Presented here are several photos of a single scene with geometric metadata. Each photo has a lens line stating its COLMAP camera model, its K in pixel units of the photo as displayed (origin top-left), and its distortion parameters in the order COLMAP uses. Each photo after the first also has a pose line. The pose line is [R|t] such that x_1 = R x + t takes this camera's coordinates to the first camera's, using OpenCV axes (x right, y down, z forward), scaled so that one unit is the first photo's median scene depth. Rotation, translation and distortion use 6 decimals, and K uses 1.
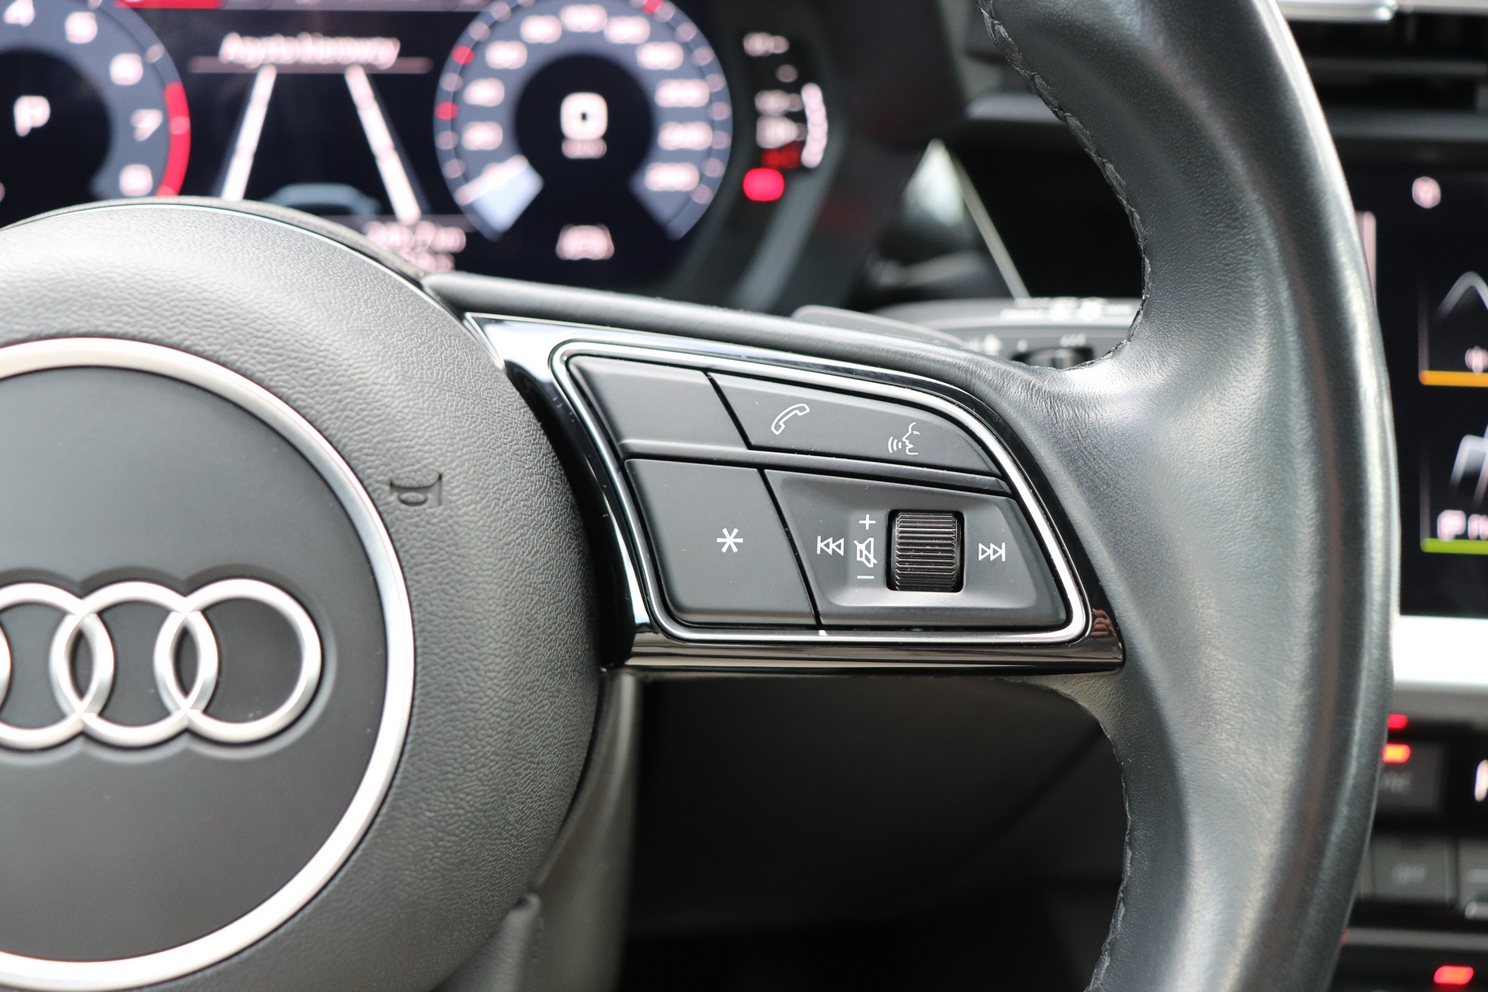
lens RADIAL K [[1734.6, 0, 727.5], [0, 1734.6, 488.2], [0, 0, 1]] dist [-0.101577, 0.271789]
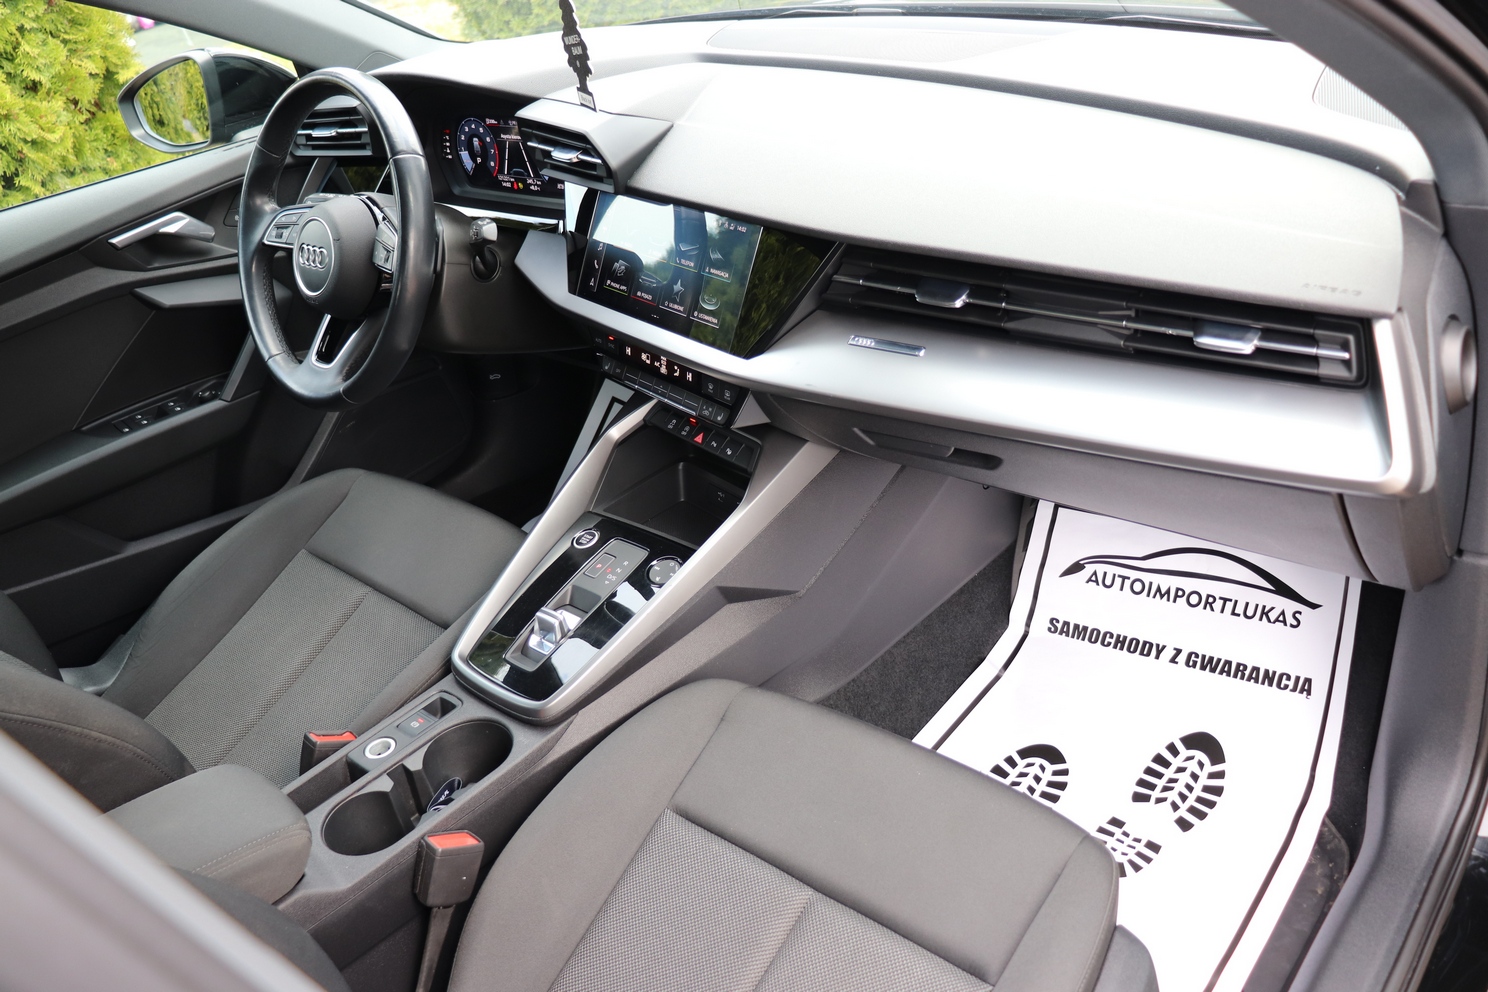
lens RADIAL K [[1229.6, 0, 725.4], [0, 1229.6, 485.4], [0, 0, 1]] dist [-0.186844, 0.171602]
pose [[0.647621, 0.276223, -0.710132, 2.494971], [-0.118195, 0.957115, 0.264502, -0.283008], [0.752739, -0.087363, 0.652496, -0.645238]]
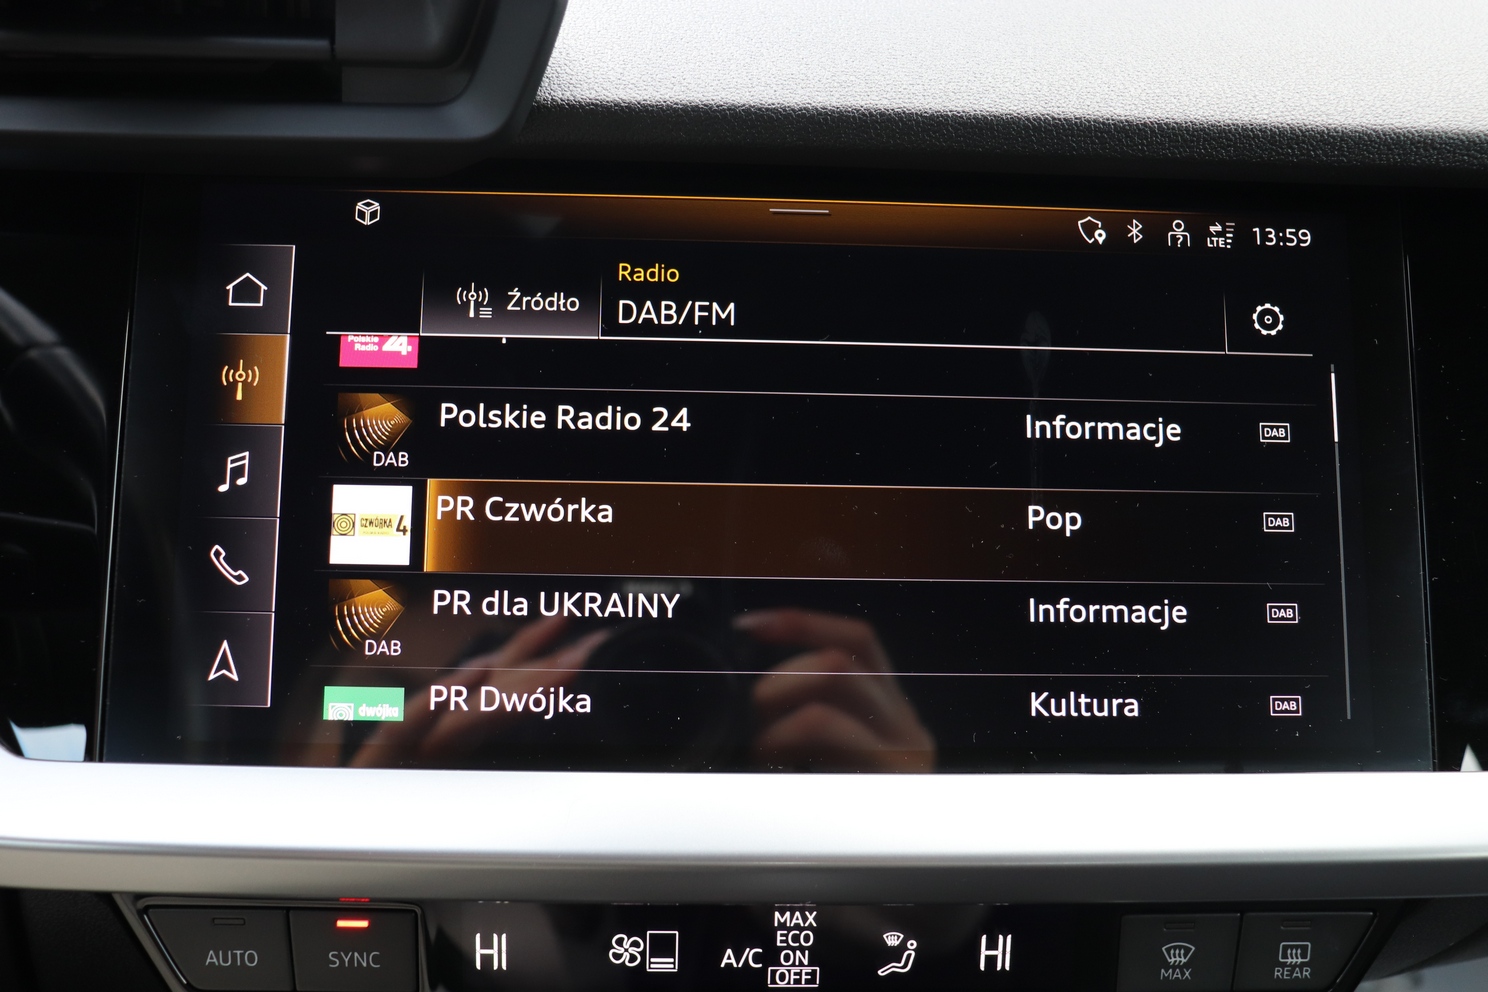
lens RADIAL K [[1532.5, 0, 736.1], [0, 1532.5, 492.7], [0, 0, 1]] dist [-0.138760, 0.197204]
pose [[0.996118, -0.020897, 0.085506, 0.471489], [0.021665, 0.999733, -0.008067, -0.031413], [-0.085314, 0.009889, 0.996305, 0.272370]]
